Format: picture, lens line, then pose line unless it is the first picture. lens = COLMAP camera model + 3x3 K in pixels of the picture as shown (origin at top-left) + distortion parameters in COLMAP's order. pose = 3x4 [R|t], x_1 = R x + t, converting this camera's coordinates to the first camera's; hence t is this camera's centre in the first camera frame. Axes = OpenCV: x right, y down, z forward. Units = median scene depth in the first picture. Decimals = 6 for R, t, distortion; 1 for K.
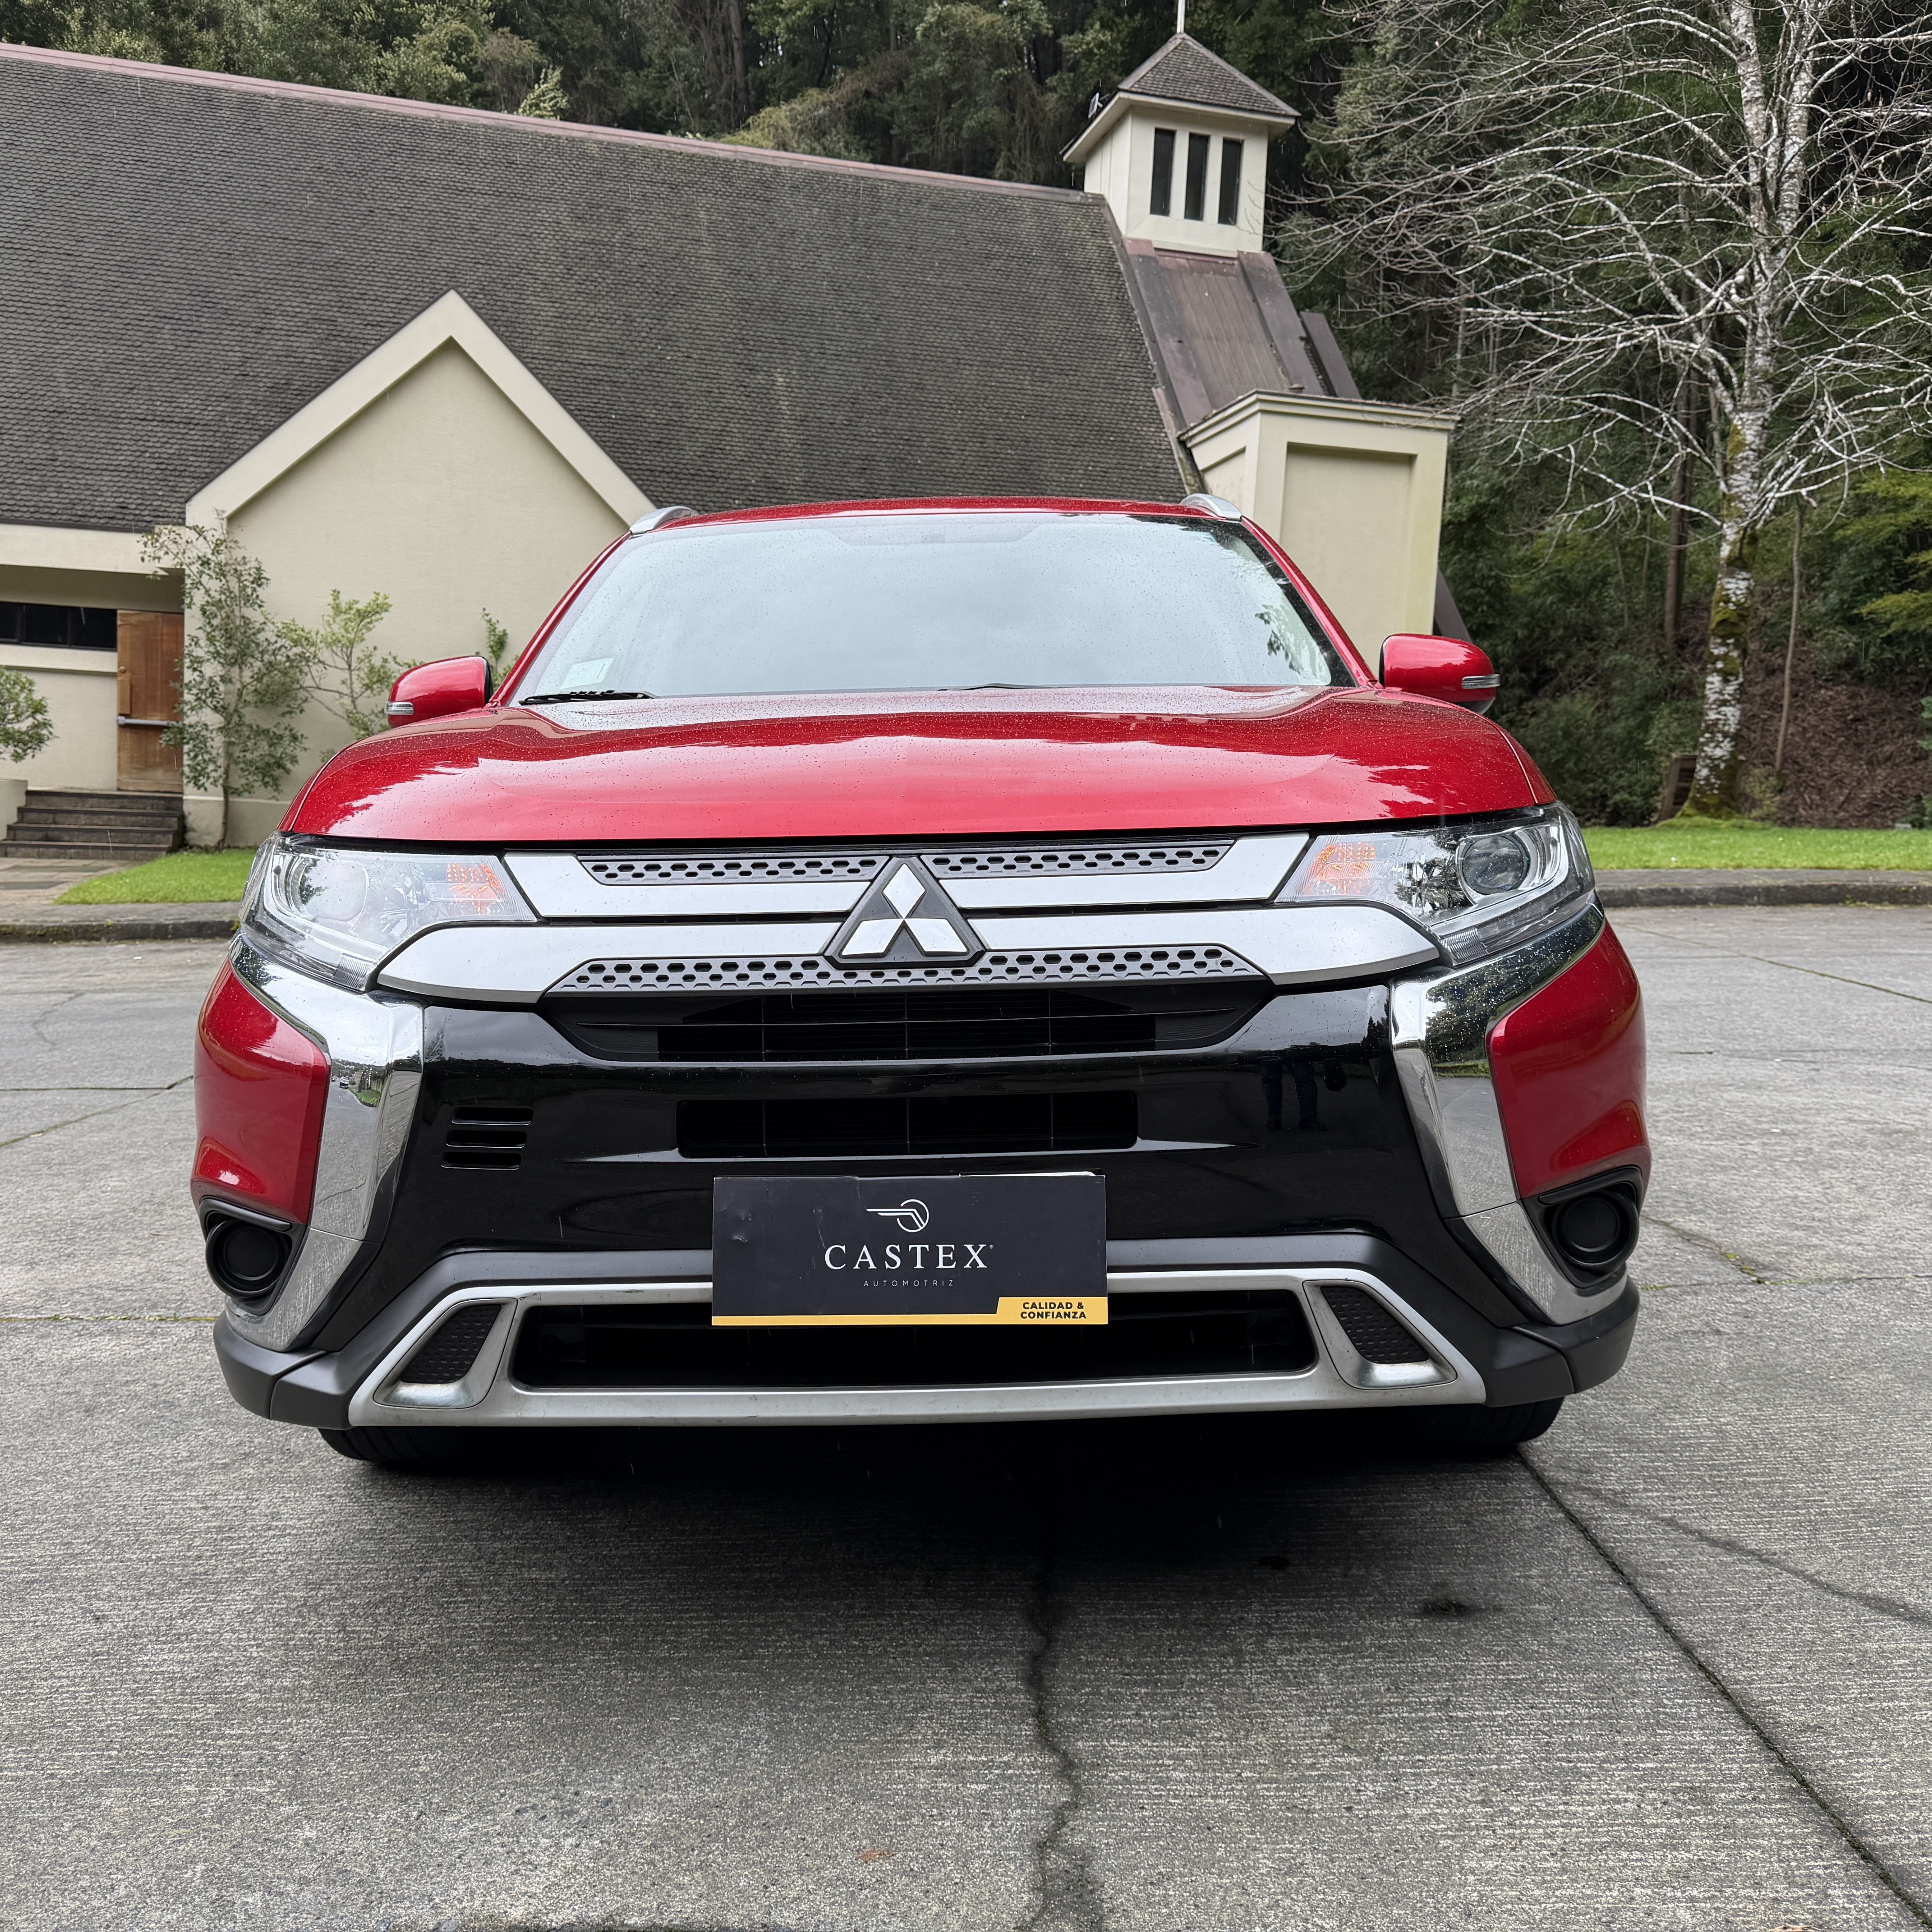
lens RADIAL K [[1810.0, 0, 960.3], [0, 1810.0, 1008.1], [0, 0, 1]] dist [0.036552, -0.075006]
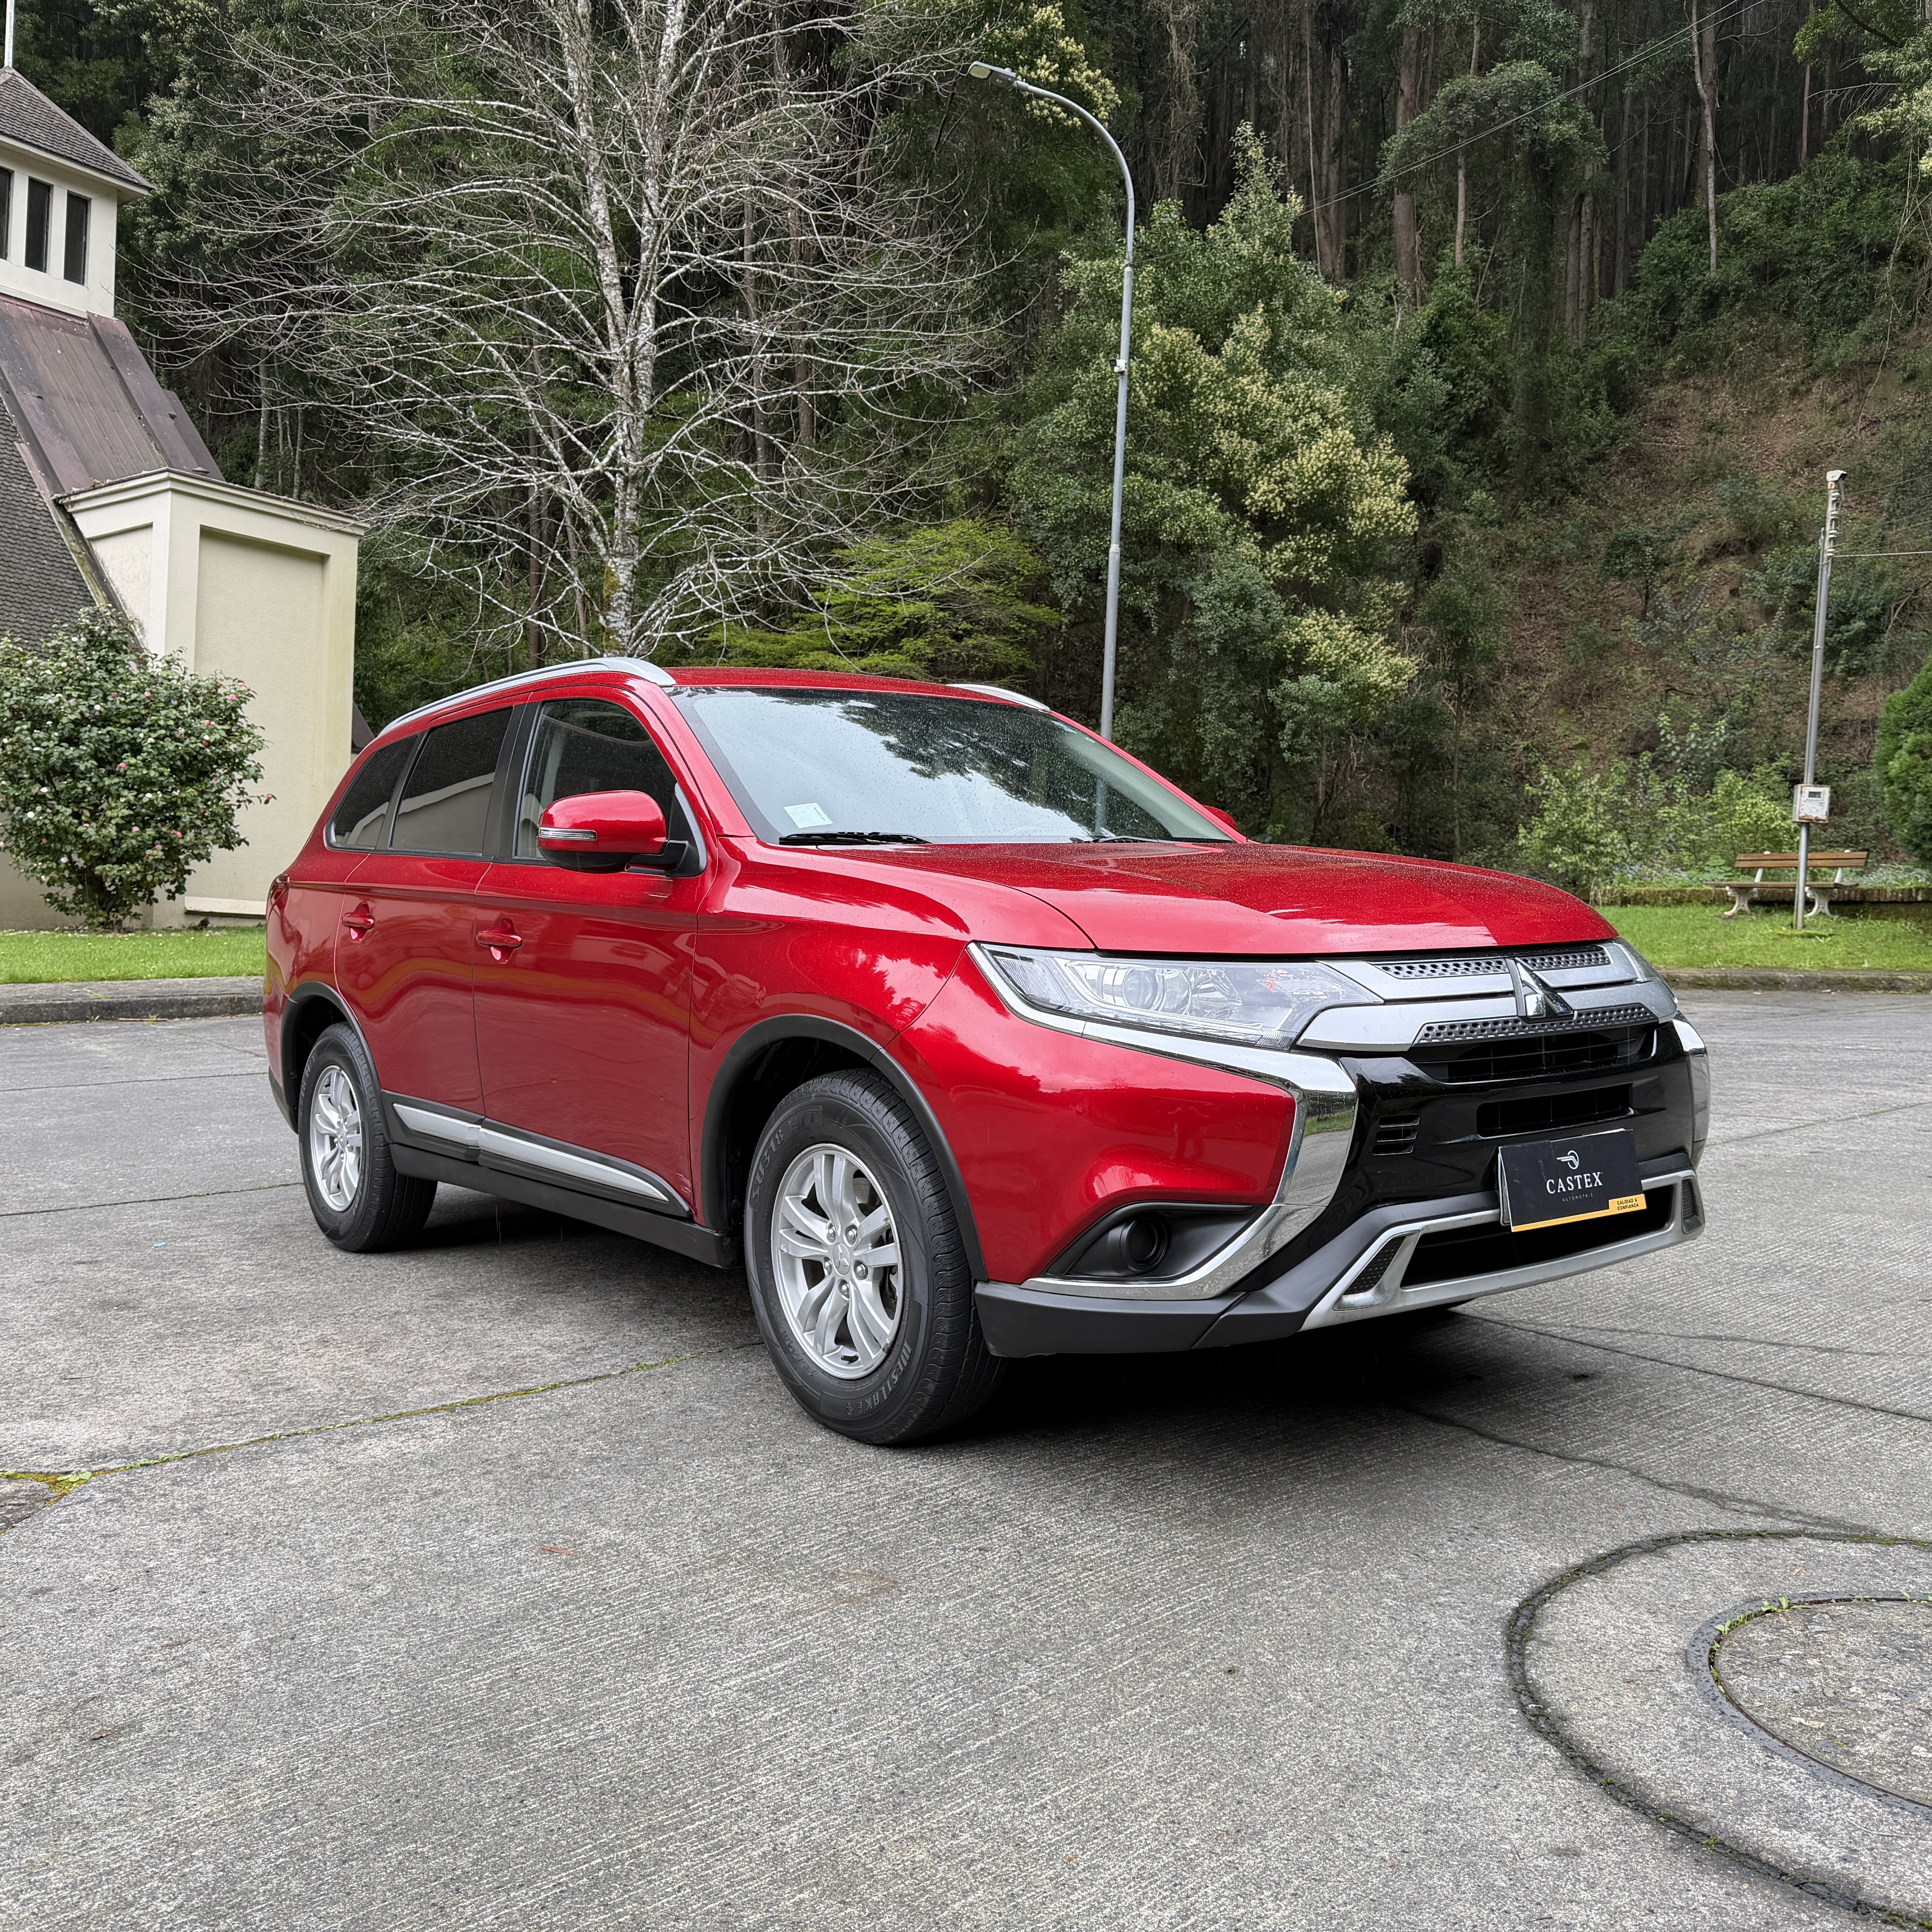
lens RADIAL K [[1810.0, 0, 960.3], [0, 1810.0, 1008.1], [0, 0, 1]] dist [0.036552, -0.075006]
pose [[0.780453, -0.023836, 0.624760, -0.117153], [0.054357, 0.998076, -0.029823, -0.001069], [-0.622847, 0.057235, 0.780247, -0.002588]]
